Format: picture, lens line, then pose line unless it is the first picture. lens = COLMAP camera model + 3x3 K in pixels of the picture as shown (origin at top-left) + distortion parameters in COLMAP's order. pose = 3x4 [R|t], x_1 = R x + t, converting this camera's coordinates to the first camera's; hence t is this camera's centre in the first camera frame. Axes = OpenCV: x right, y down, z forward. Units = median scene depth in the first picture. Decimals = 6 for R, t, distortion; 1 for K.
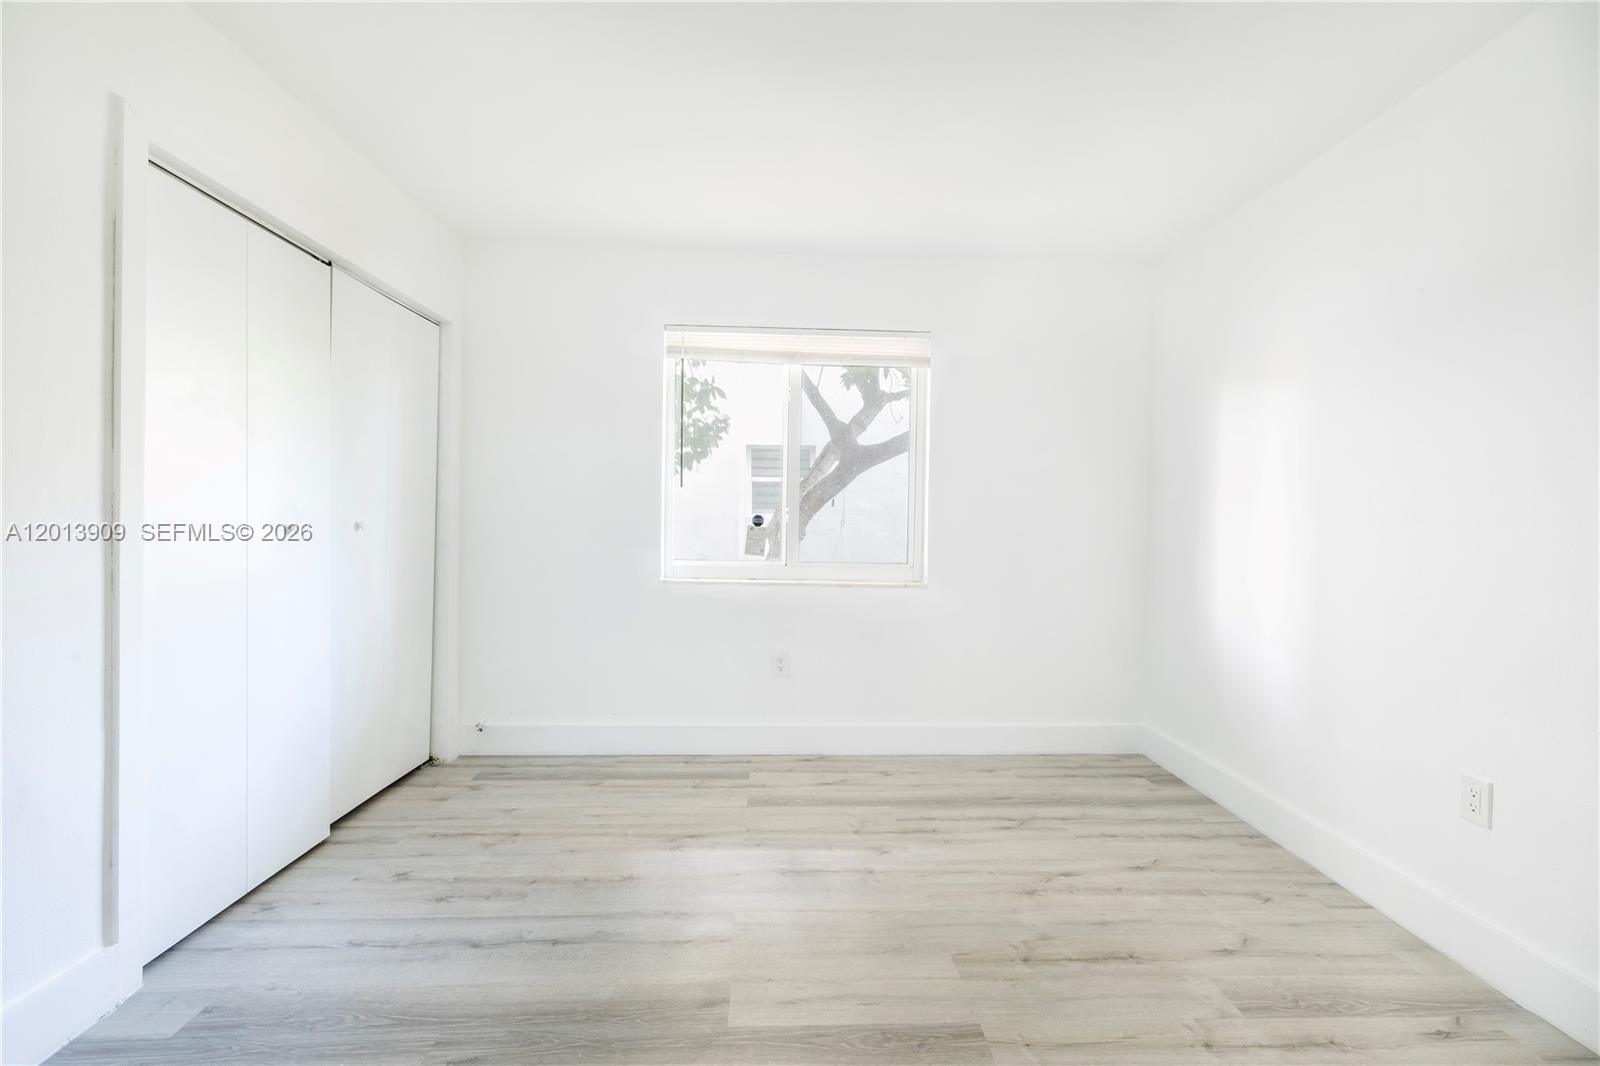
lens RADIAL K [[689.7, 0, 804.0], [0, 689.7, 528.1], [0, 0, 1]] dist [0.000596, -0.000283]
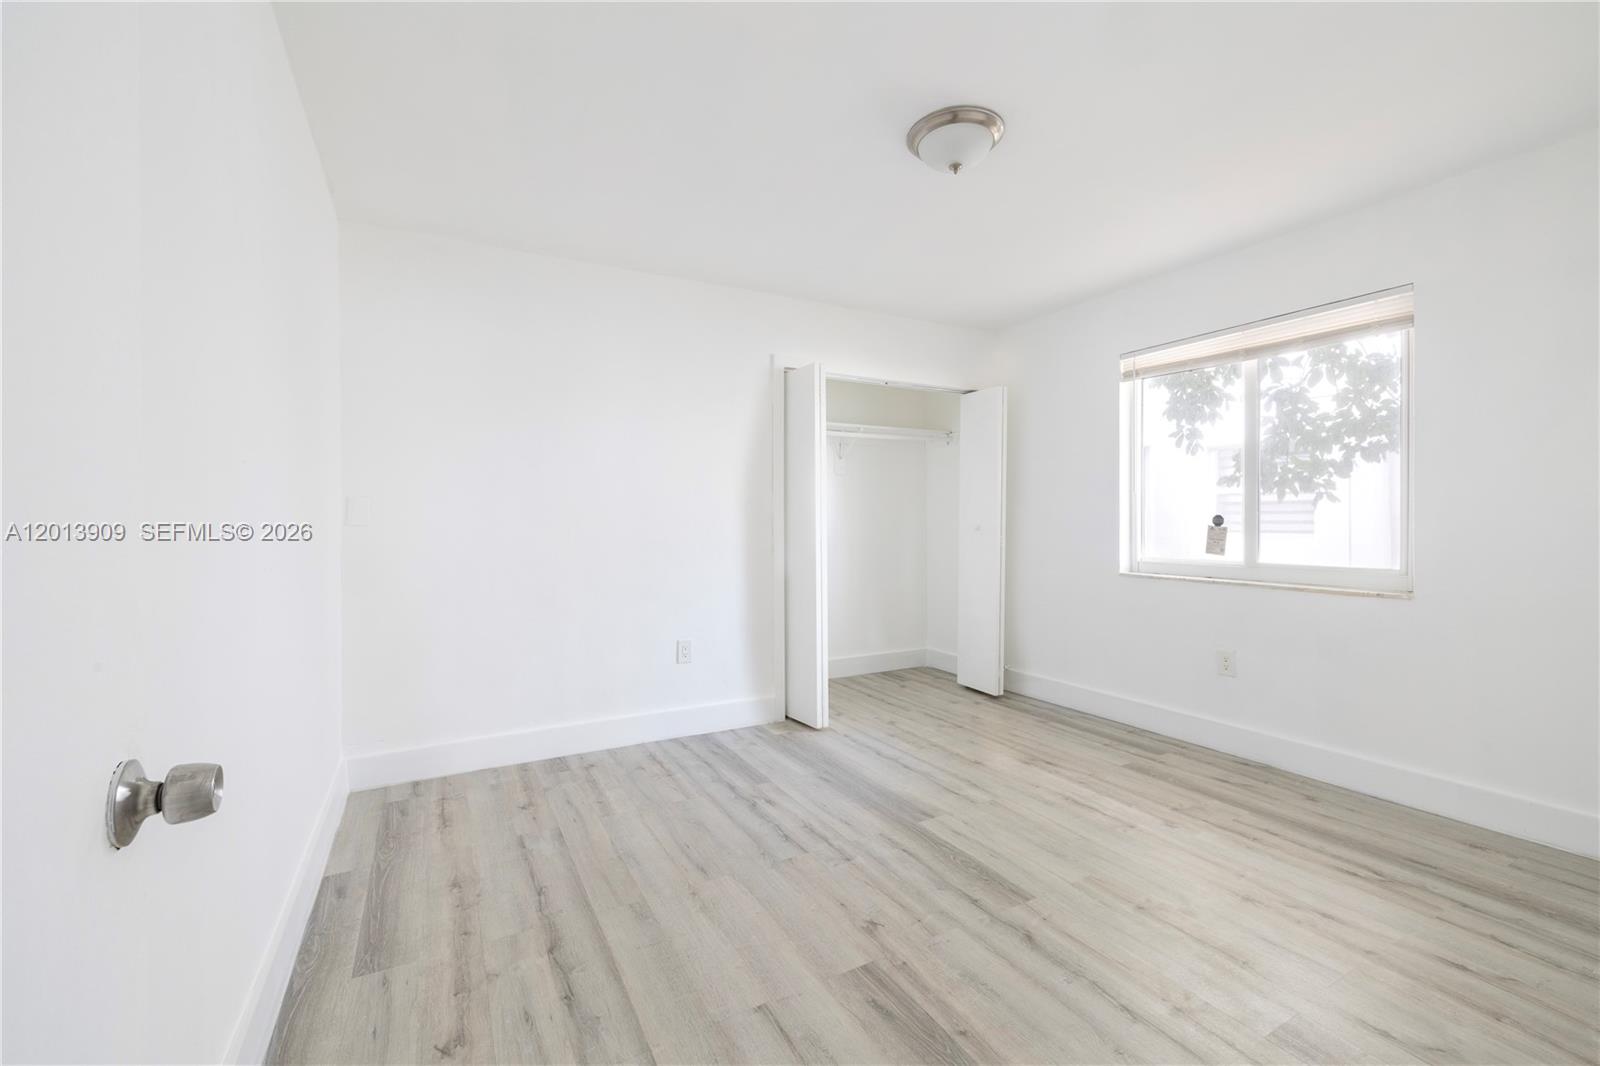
lens RADIAL K [[689.7, 0, 810.0], [0, 689.7, 531.1], [0, 0, 1]] dist [0.000596, -0.000283]
pose [[0.441685, -0.004468, -0.897159, 0.676794], [-0.001091, 0.999984, -0.005517, 0.012671], [0.897170, 0.003416, 0.441673, 0.013030]]
